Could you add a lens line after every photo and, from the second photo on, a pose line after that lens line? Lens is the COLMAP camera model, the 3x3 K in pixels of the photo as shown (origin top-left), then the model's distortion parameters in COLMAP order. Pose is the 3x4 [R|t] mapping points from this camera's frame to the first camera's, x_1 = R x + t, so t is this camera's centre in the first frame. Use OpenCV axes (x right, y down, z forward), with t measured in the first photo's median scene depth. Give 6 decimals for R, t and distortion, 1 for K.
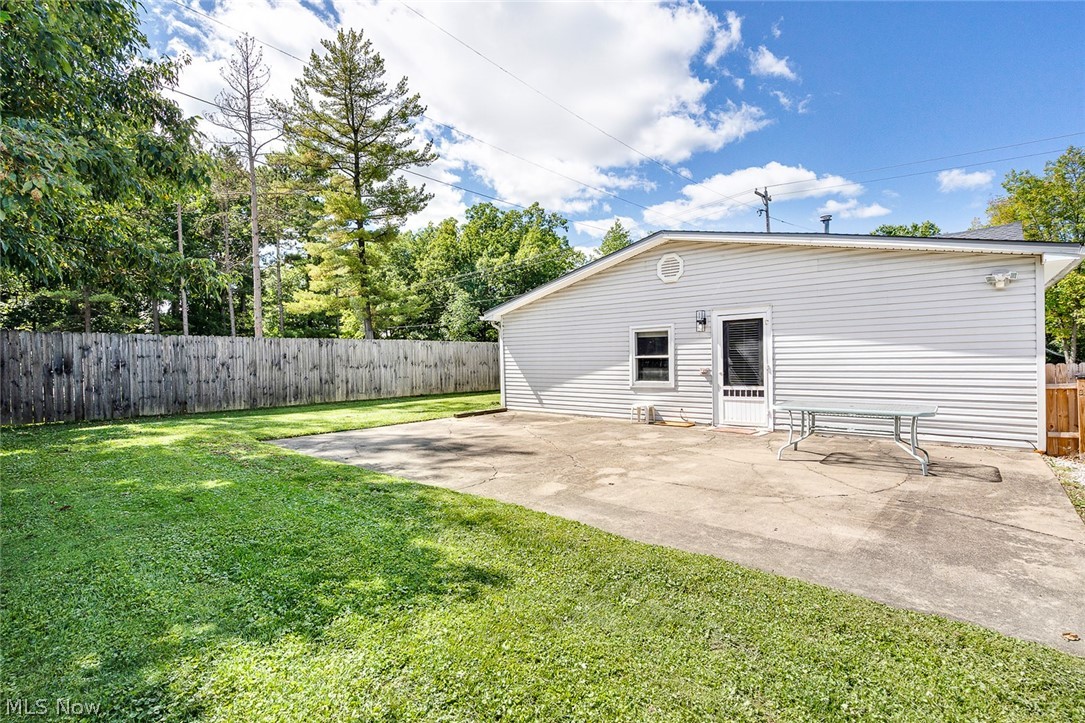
lens RADIAL K [[496.5, 0, 539.7], [0, 496.5, 346.6], [0, 0, 1]] dist [-0.000451, 0.000153]
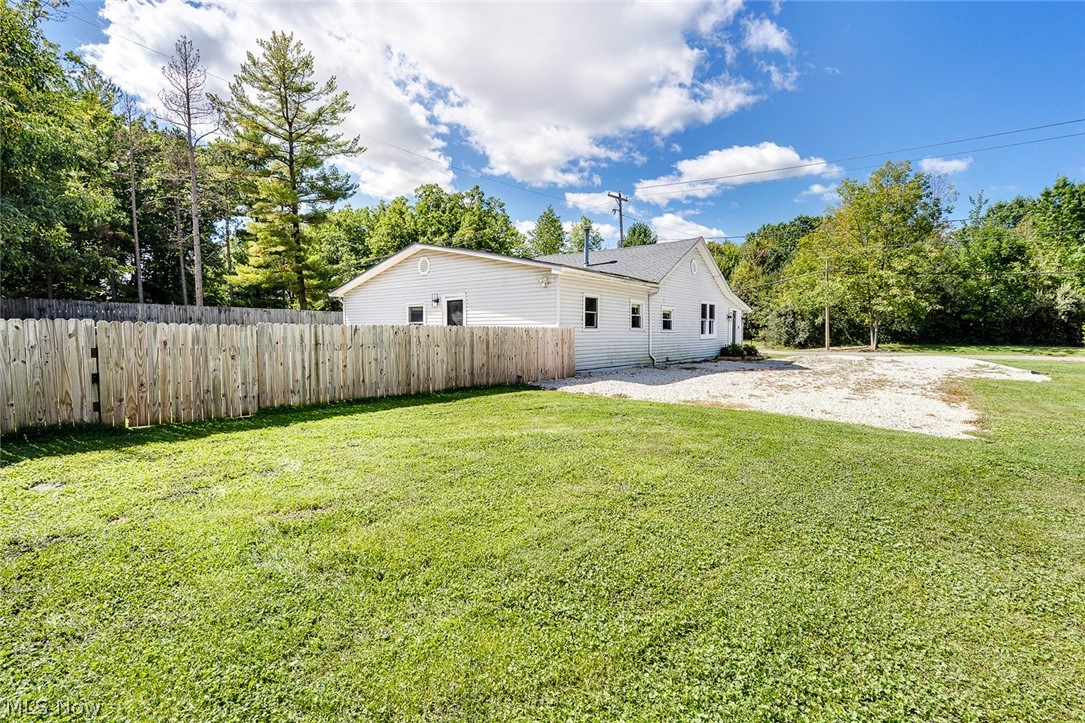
lens RADIAL K [[501.1, 0, 539.1], [0, 501.1, 350.1], [0, 0, 1]] dist [0.000450, 0.000030]
pose [[0.999382, 0.019727, 0.029095, 0.169998], [-0.021318, 0.998235, 0.055435, 0.003369], [-0.027950, -0.056021, 0.998038, -0.176367]]
